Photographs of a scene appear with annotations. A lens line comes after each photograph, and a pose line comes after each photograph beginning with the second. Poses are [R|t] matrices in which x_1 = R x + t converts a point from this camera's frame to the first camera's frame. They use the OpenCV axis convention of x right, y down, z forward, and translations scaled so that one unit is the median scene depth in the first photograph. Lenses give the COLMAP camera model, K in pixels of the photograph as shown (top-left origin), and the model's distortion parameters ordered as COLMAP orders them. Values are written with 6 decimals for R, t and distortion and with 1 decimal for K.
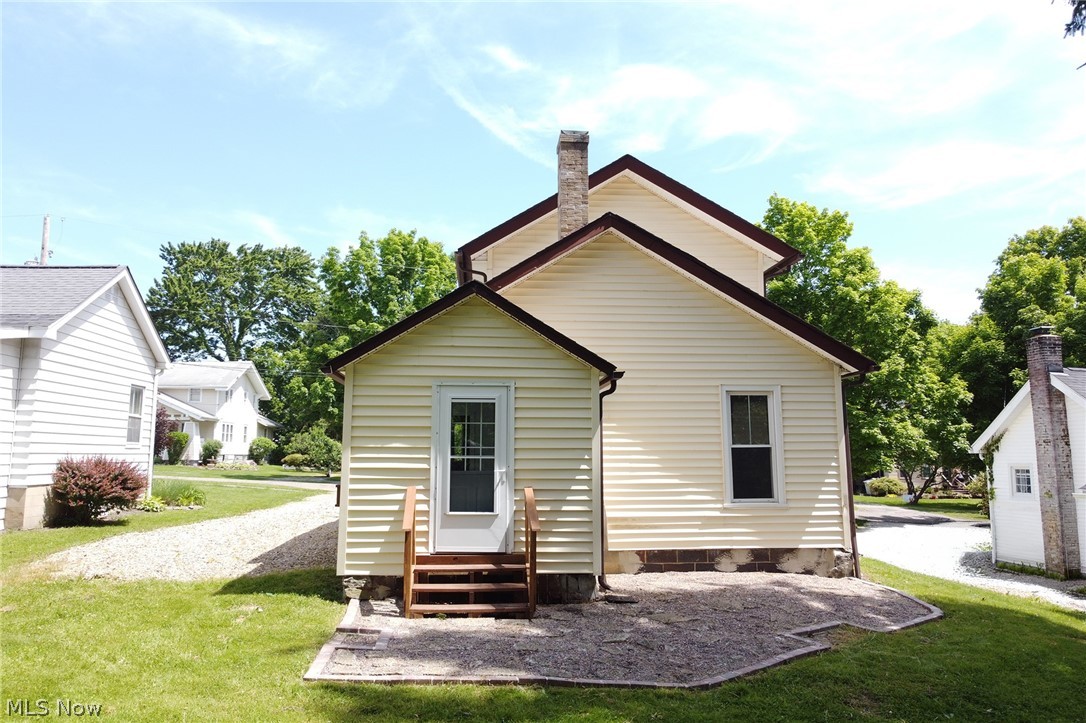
lens RADIAL K [[733.9, 0, 536.1], [0, 733.9, 356.4], [0, 0, 1]] dist [0.004393, -0.010427]
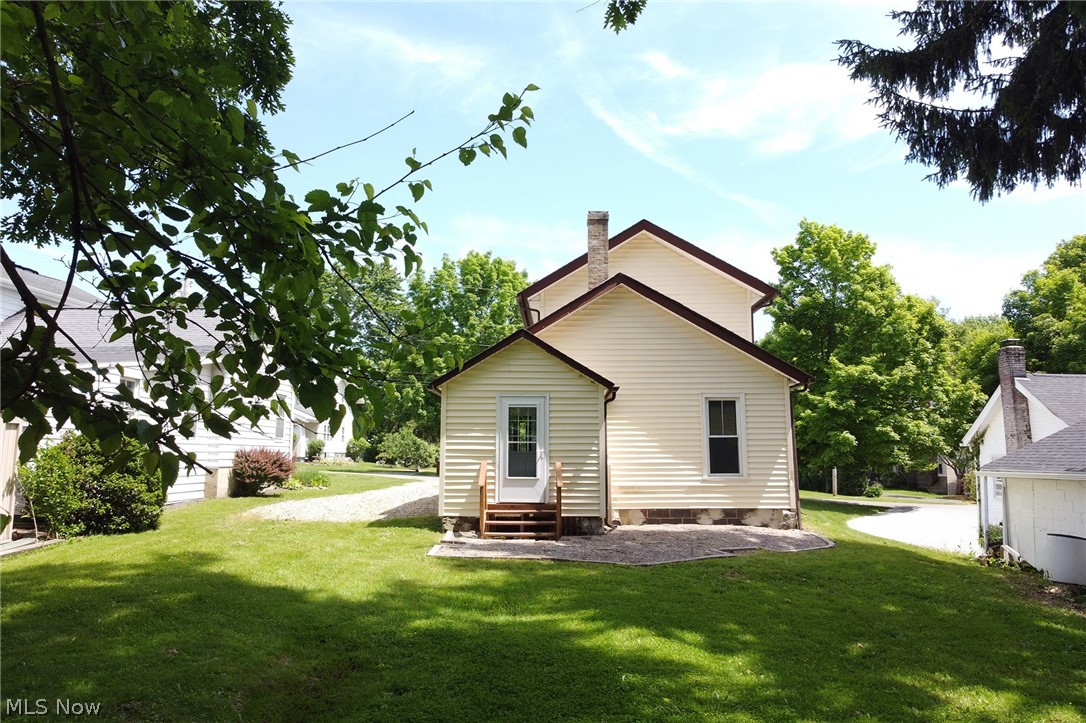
lens RADIAL K [[733.9, 0, 546.3], [0, 733.9, 365.3], [0, 0, 1]] dist [0.004393, -0.010427]
pose [[0.995569, -0.011220, -0.093365, 0.069373], [0.012184, 0.999878, 0.009759, -0.025519], [0.093244, -0.010853, 0.995584, -0.342400]]
